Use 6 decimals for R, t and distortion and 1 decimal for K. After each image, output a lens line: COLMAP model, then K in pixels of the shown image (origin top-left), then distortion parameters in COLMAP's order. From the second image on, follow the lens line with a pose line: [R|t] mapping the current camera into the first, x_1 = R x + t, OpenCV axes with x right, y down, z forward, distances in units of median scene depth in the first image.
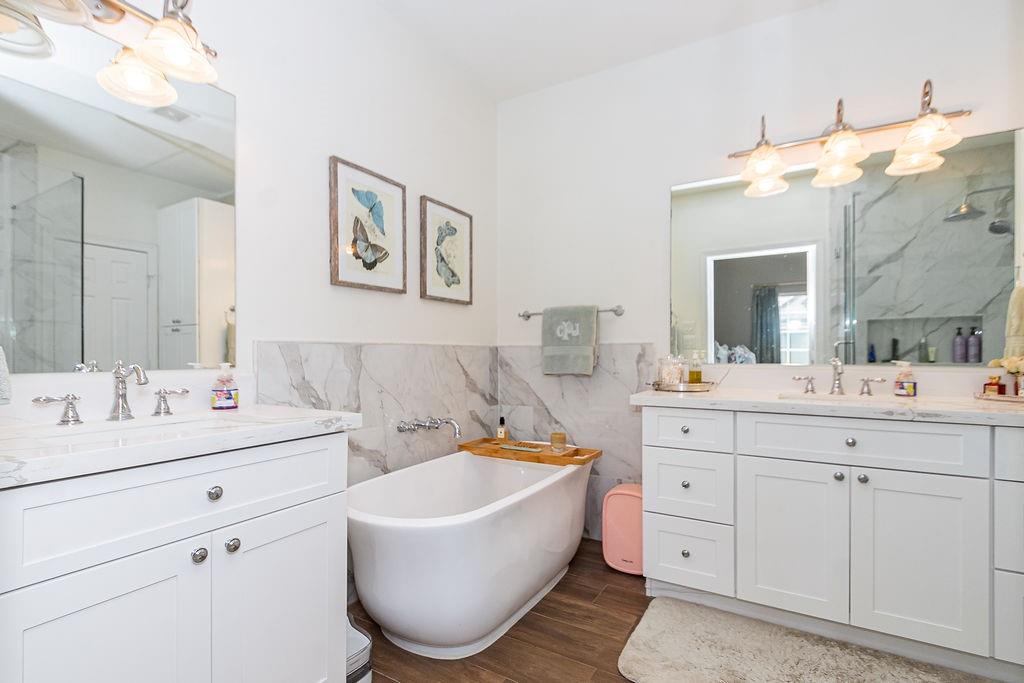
lens RADIAL K [[473.3, 0, 515.4], [0, 473.3, 348.2], [0, 0, 1]] dist [0.000617, -0.000556]
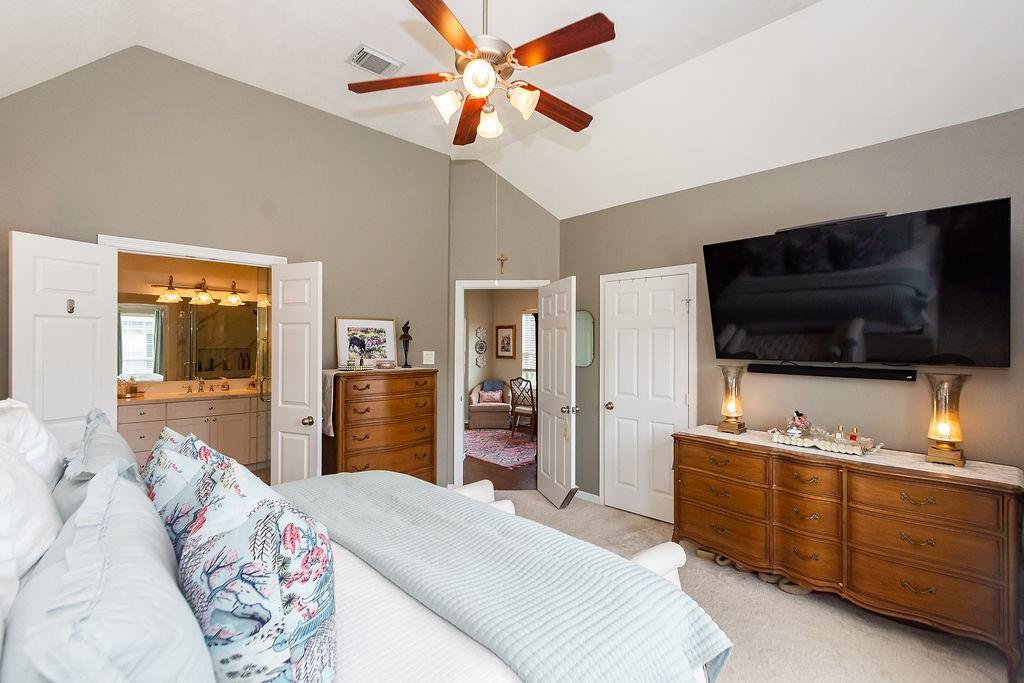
lens RADIAL K [[473.3, 0, 515.4], [0, 473.3, 348.2], [0, 0, 1]] dist [0.000617, -0.000556]
pose [[0.283853, -0.008849, 0.958827, -0.697533], [-0.006083, 0.999921, 0.011029, -0.095234], [-0.958848, -0.008964, 0.283777, -0.728096]]
